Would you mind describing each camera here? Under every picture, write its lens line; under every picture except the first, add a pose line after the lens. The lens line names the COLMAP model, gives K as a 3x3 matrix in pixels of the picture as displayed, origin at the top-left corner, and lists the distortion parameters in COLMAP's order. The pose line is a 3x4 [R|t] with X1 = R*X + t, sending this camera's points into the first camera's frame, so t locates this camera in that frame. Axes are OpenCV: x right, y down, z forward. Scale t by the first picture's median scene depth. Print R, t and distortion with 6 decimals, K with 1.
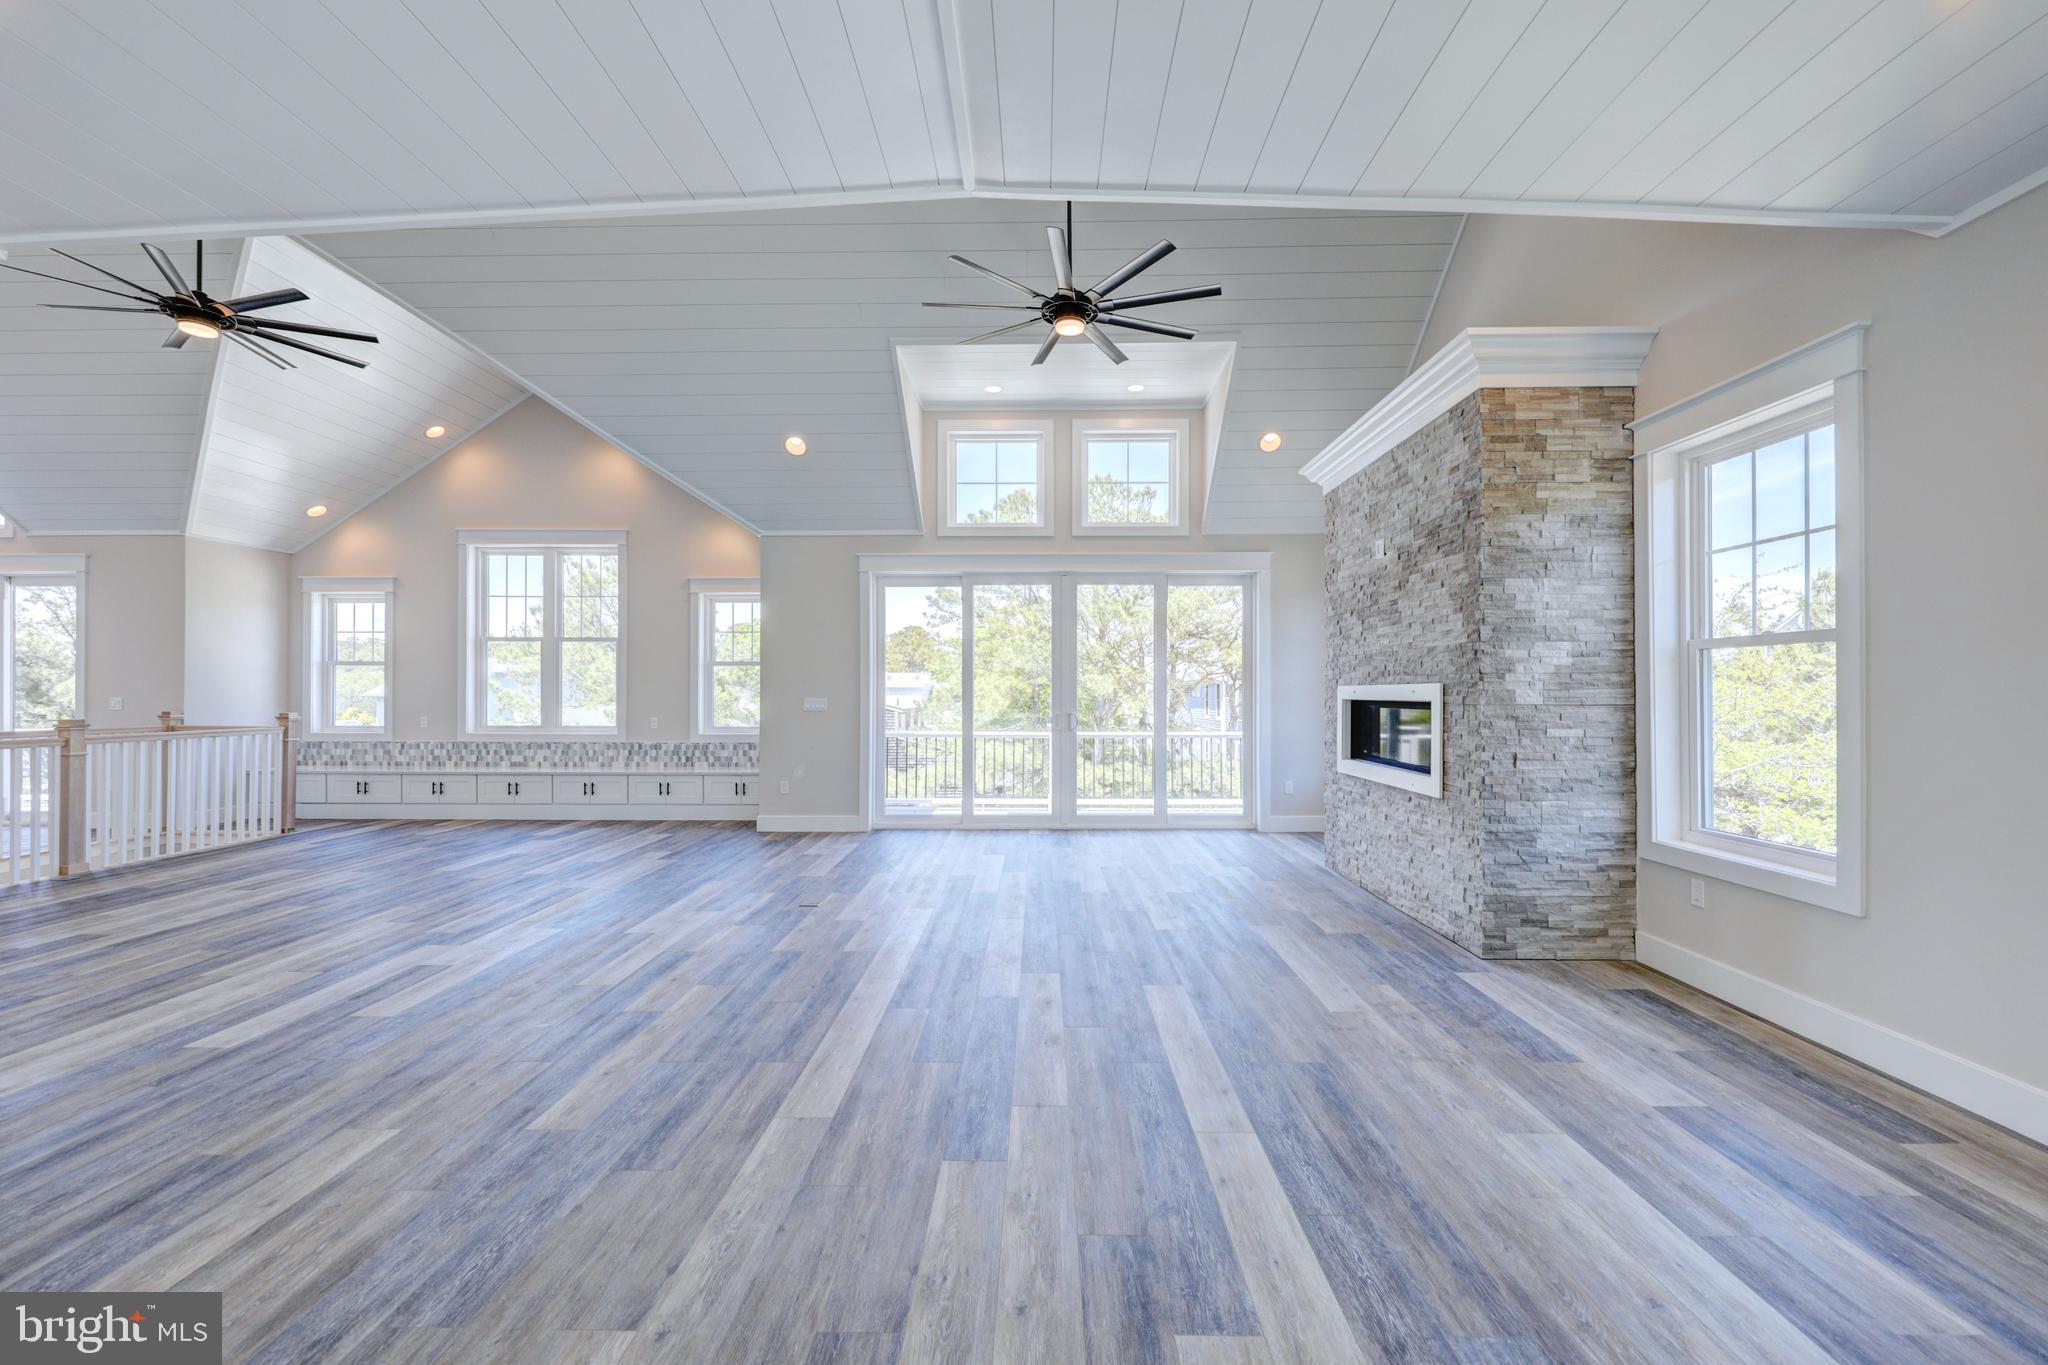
lens RADIAL K [[829.0, 0, 1020.4], [0, 829.0, 687.8], [0, 0, 1]] dist [0.006224, -0.003453]
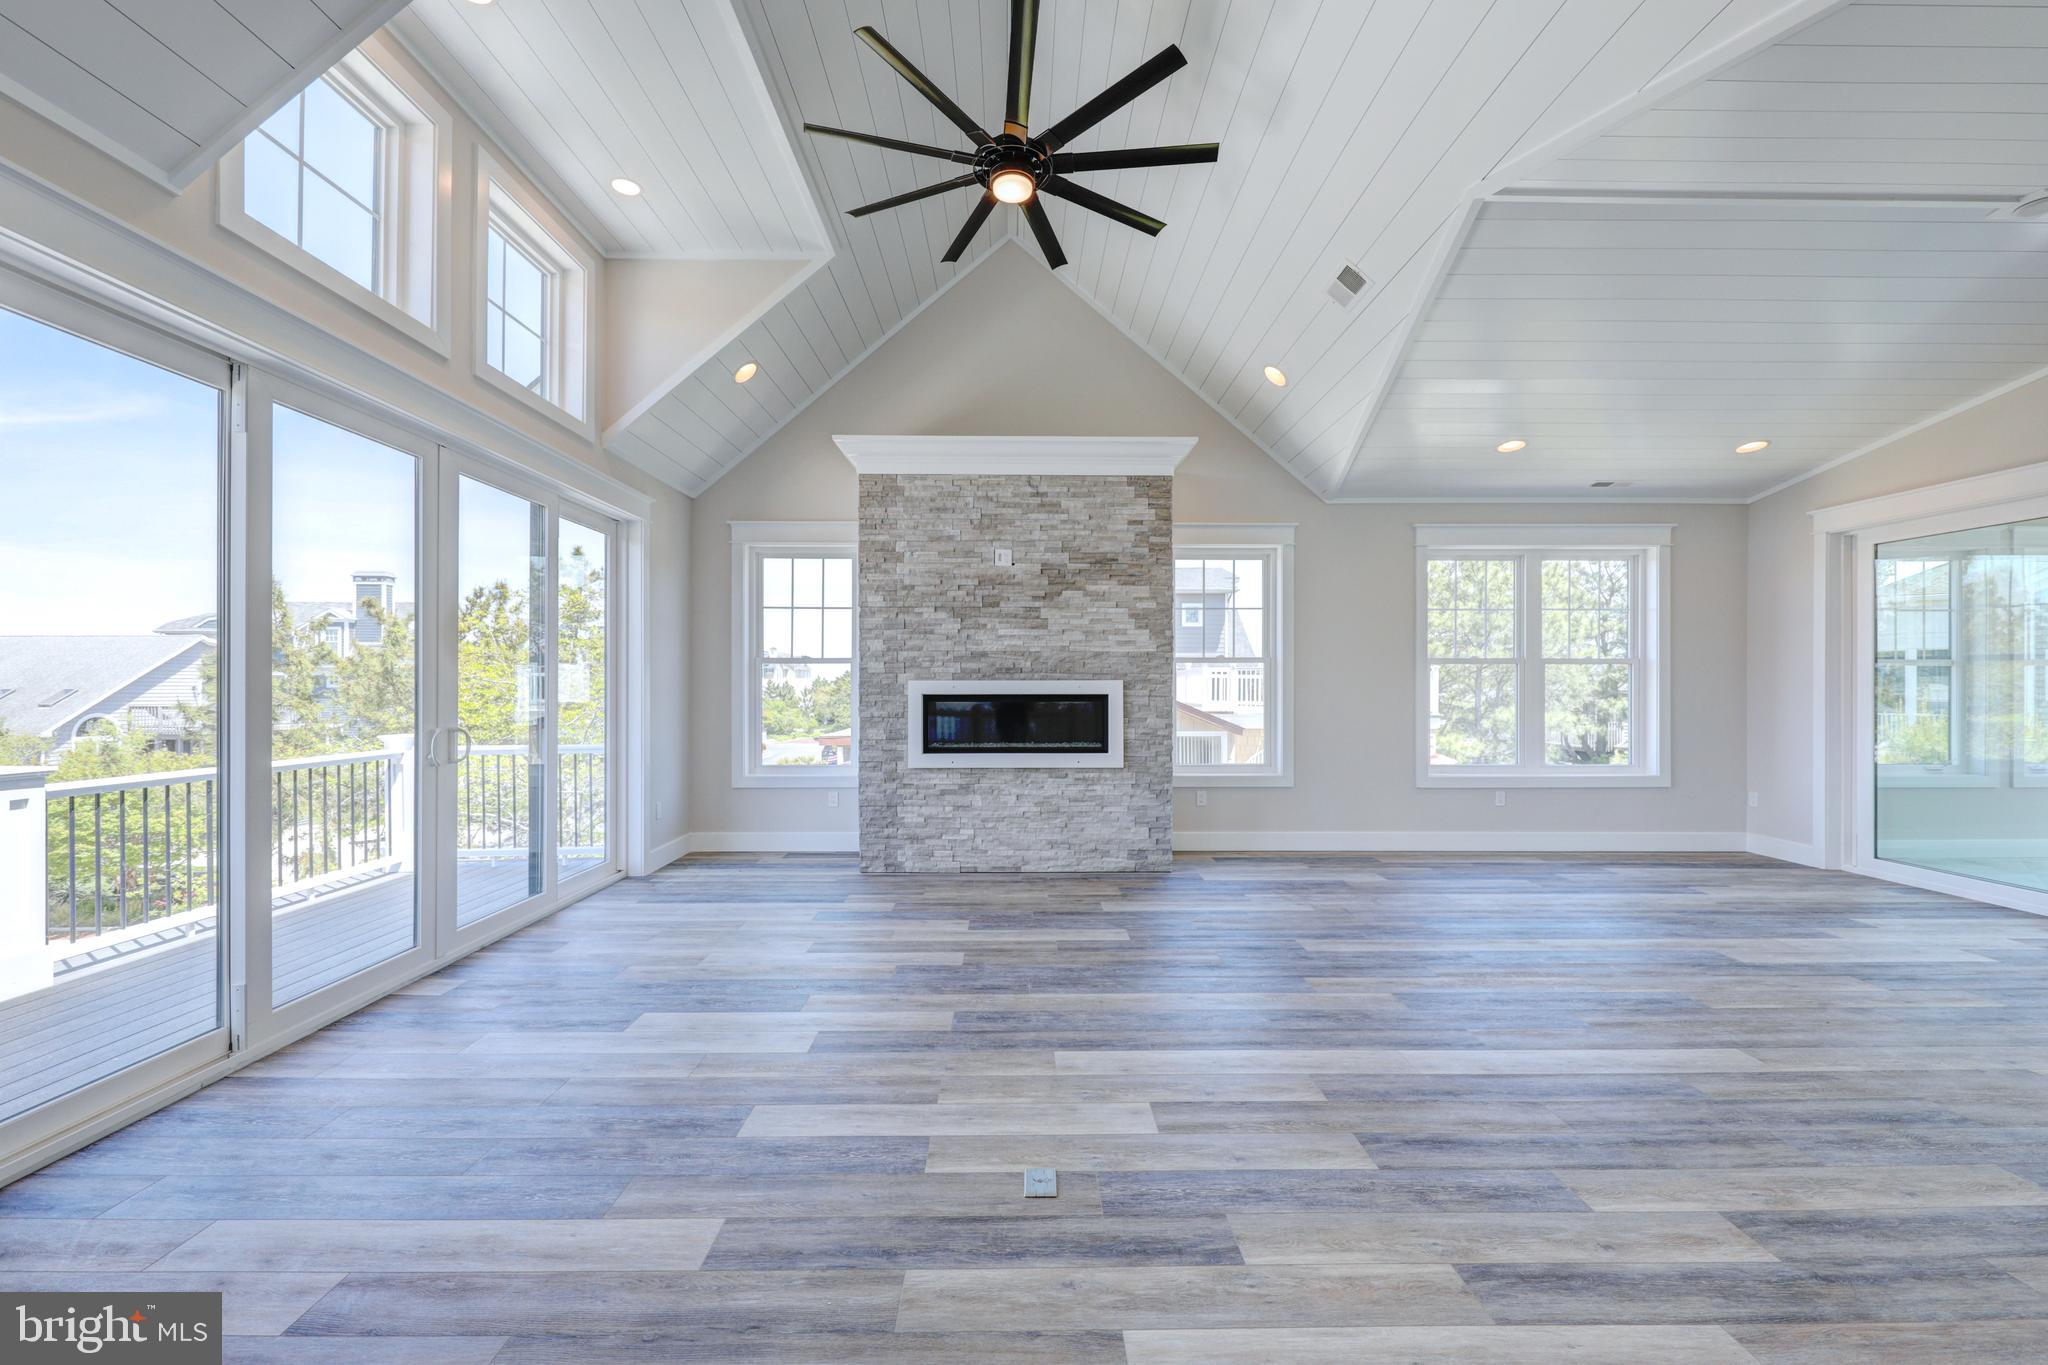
lens RADIAL K [[829.0, 0, 1020.9], [0, 829.0, 687.0], [0, 0, 1]] dist [0.006224, -0.003453]
pose [[-0.038498, -0.000302, 0.999259, -0.392512], [-0.008148, 0.999967, -0.000012, 0.002896], [-0.999225, -0.008143, -0.038500, 0.591796]]
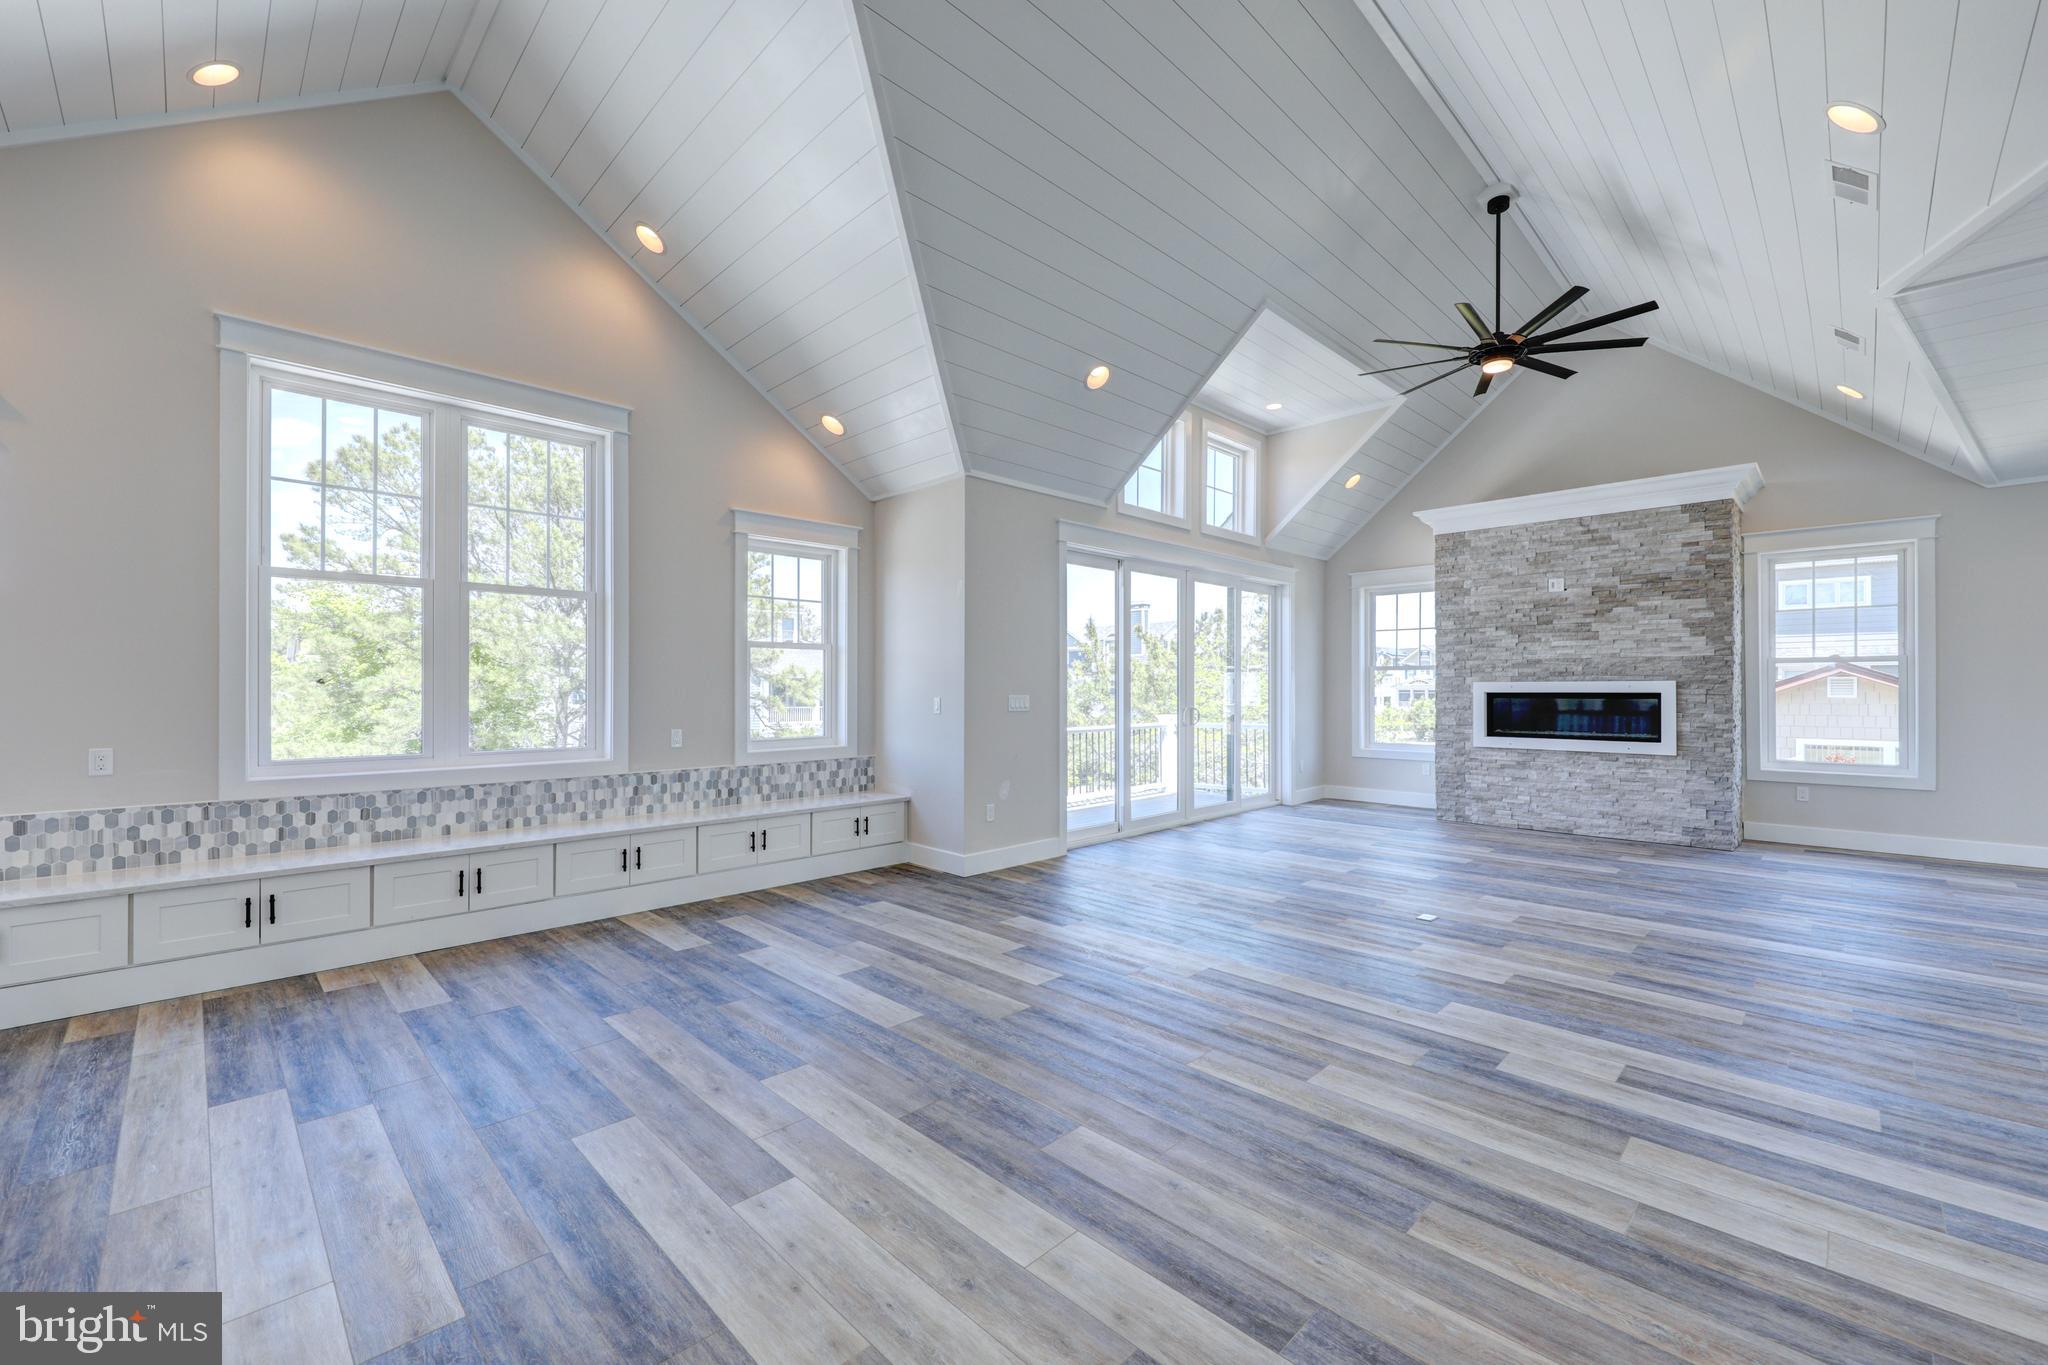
lens RADIAL K [[828.9, 0, 1019.1], [0, 828.9, 686.7], [0, 0, 1]] dist [0.006151, -0.001778]
pose [[0.688951, -0.000494, 0.724807, -0.710284], [-0.003331, 0.999987, 0.003847, 0.001430], [-0.724800, -0.005065, 0.688941, 0.399738]]
